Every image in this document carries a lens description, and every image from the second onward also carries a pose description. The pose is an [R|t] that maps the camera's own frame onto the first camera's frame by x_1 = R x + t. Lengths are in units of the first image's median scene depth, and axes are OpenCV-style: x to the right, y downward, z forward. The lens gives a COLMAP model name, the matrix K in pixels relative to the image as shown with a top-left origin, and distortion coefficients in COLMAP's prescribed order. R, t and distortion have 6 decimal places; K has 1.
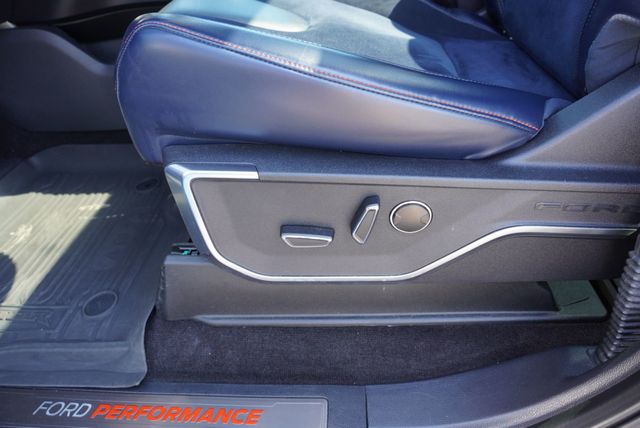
lens RADIAL K [[461.2, 0, 320.0], [0, 461.2, 214.0], [0, 0, 1]] dist [-0.055469, -0.000363]
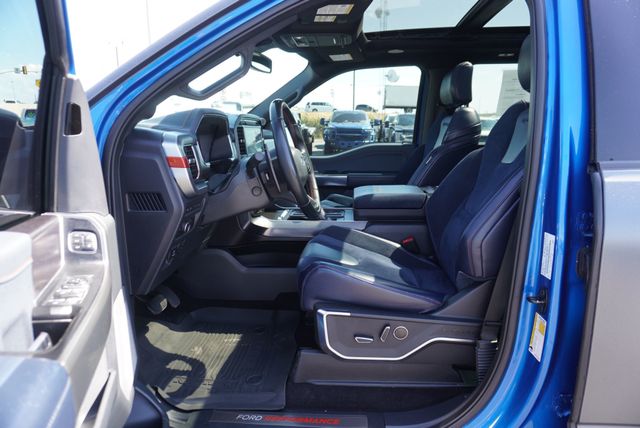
lens RADIAL K [[448.8, 0, 316.5], [0, 448.8, 219.2], [0, 0, 1]] dist [-0.014197, 0.005238]
pose [[0.998196, 0.059936, 0.003596, -0.295452], [-0.053570, 0.916026, -0.397526, 0.384852], [-0.027120, 0.396616, 0.917584, -1.421725]]
